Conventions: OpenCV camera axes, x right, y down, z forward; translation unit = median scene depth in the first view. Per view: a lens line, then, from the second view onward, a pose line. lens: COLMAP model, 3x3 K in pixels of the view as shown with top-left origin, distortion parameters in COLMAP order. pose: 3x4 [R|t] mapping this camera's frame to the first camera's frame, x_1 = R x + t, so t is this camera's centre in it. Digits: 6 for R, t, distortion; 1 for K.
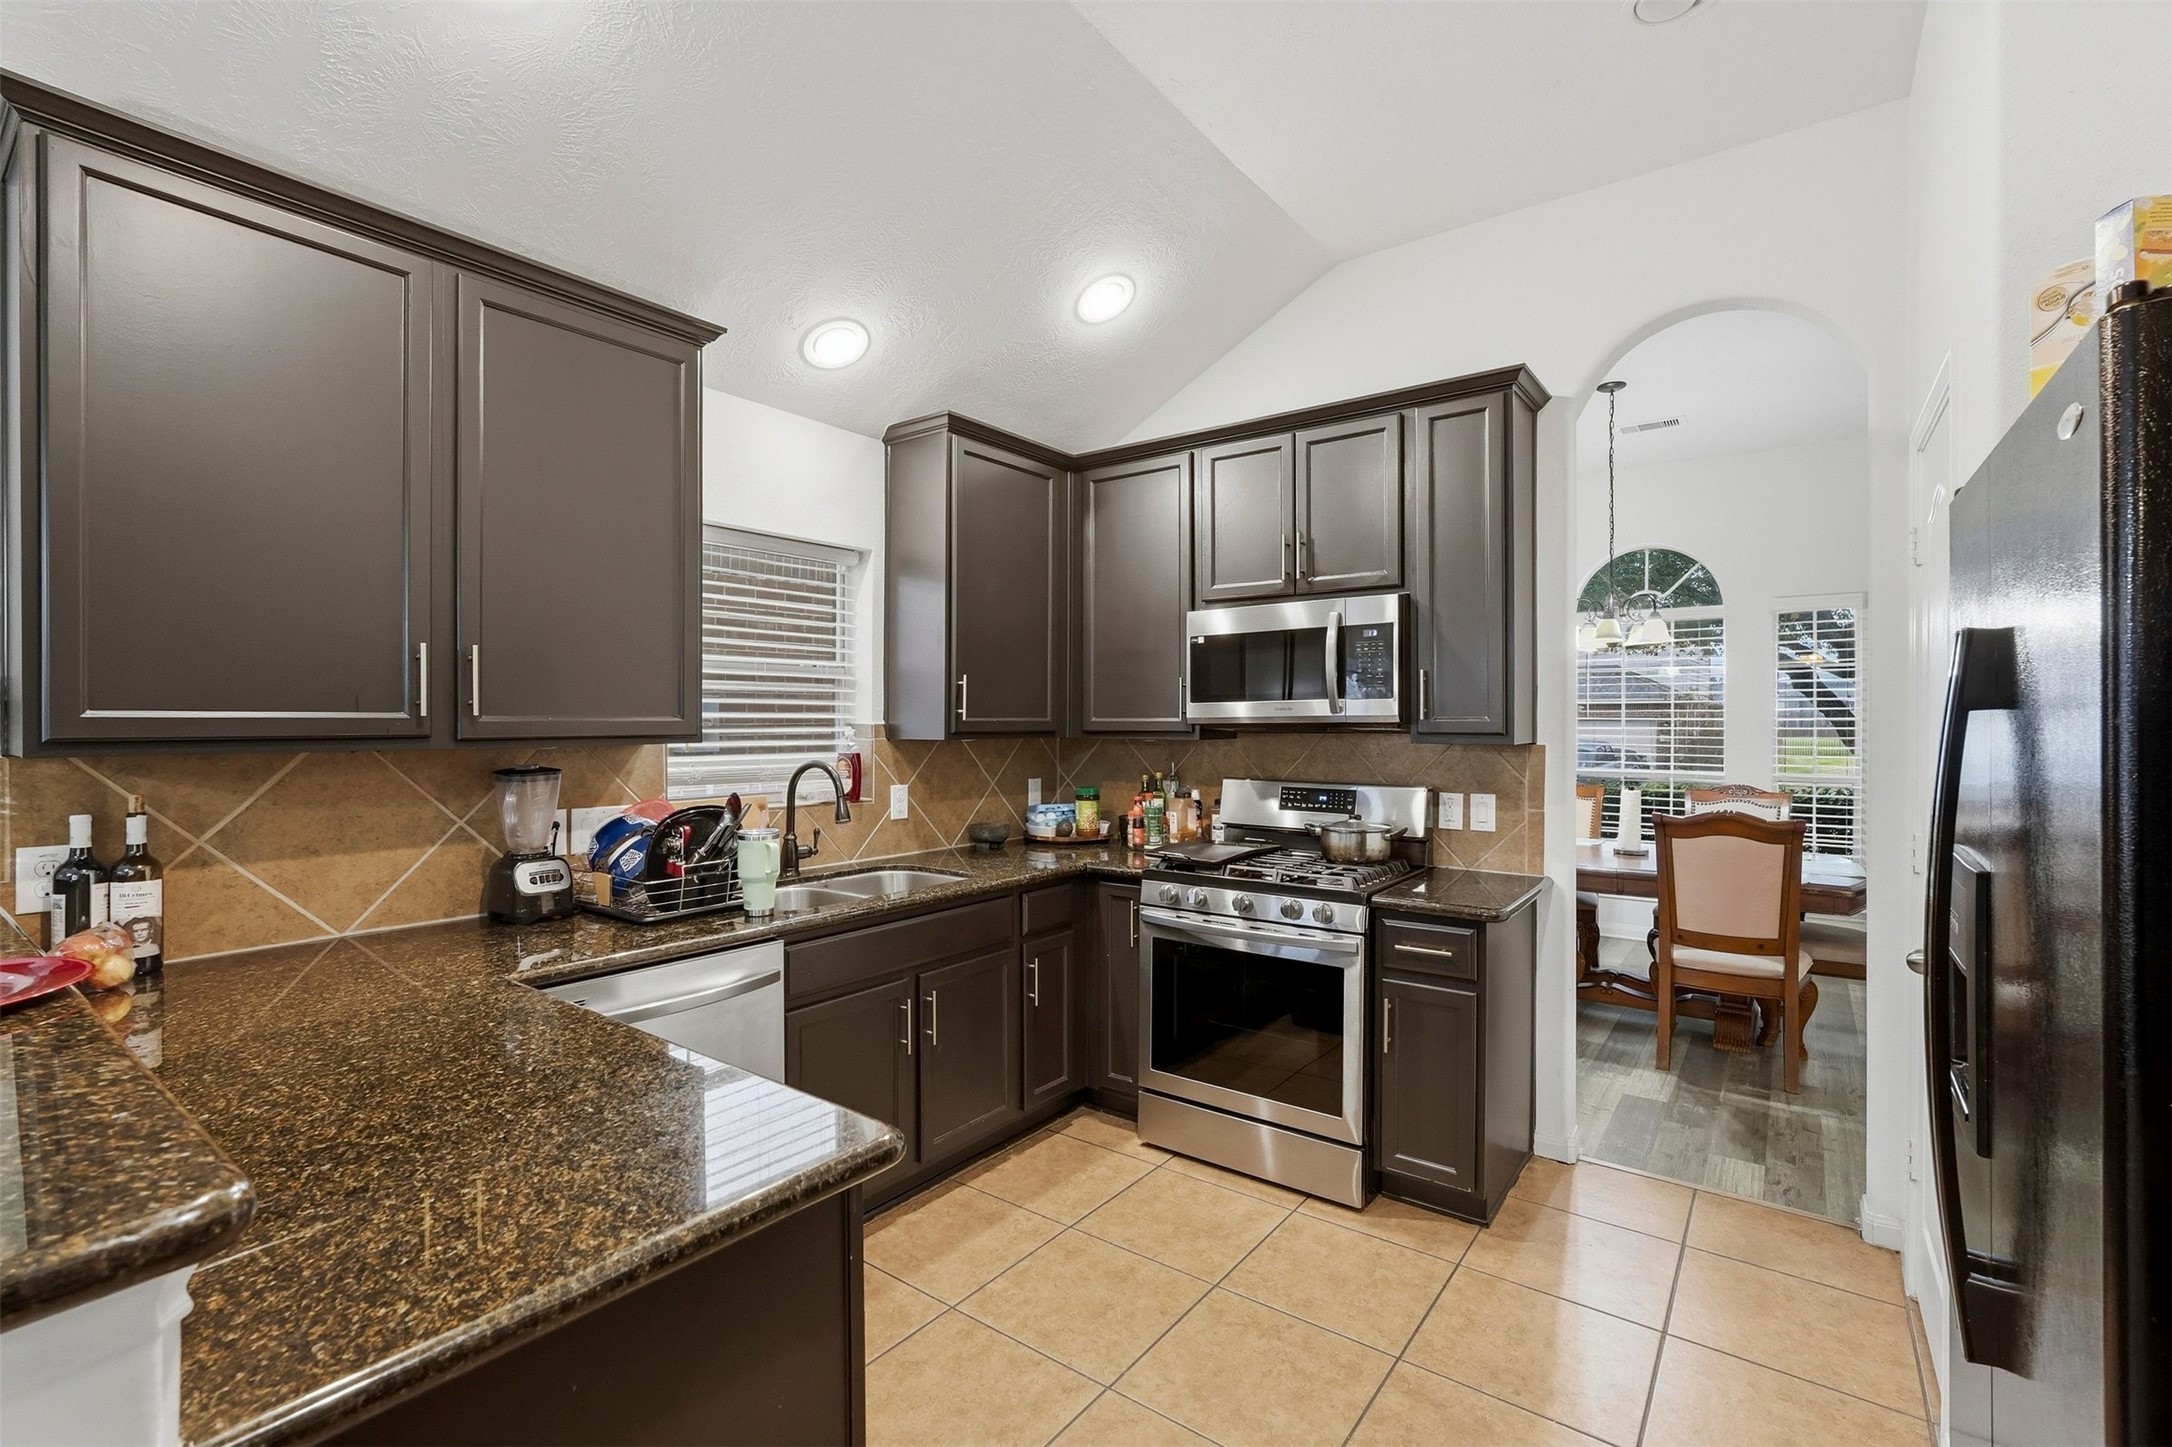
lens RADIAL K [[944.9, 0, 1084.5], [0, 944.9, 712.3], [0, 0, 1]] dist [-0.005478, 0.000644]
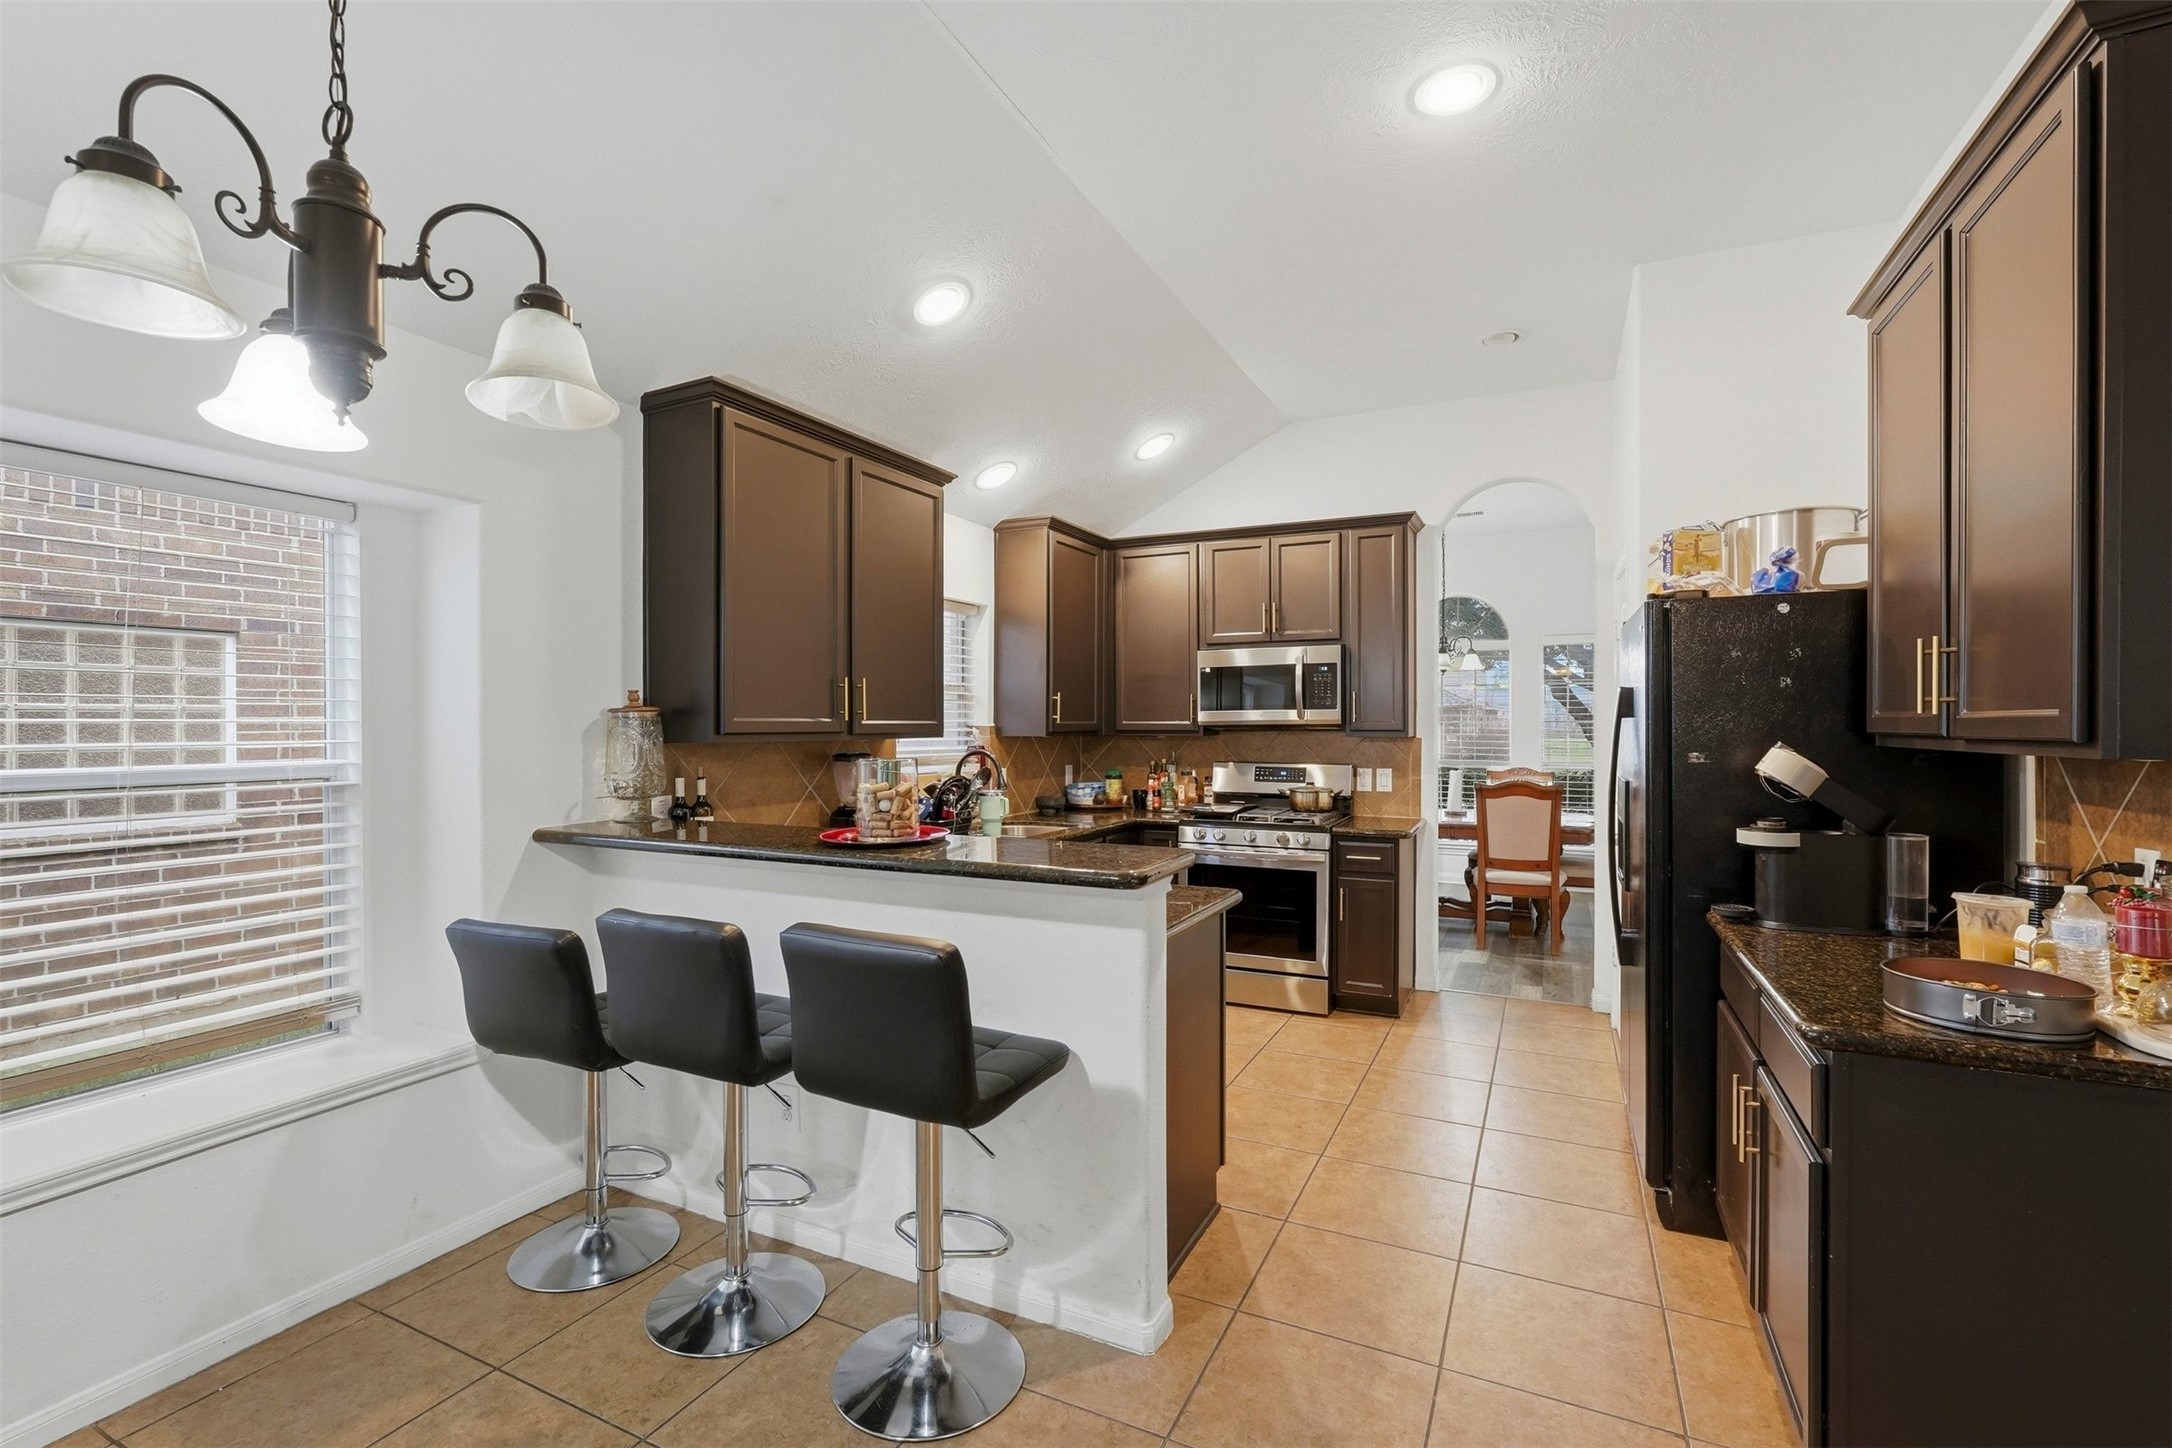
lens RADIAL K [[958.0, 0, 1074.7], [0, 958.0, 713.8], [0, 0, 1]] dist [-0.010677, 0.000409]
pose [[0.983255, 0.000303, 0.182235, -0.380653], [0.000058, 0.999998, -0.001976, -0.002974], [-0.182235, 0.001954, 0.983253, -0.488731]]
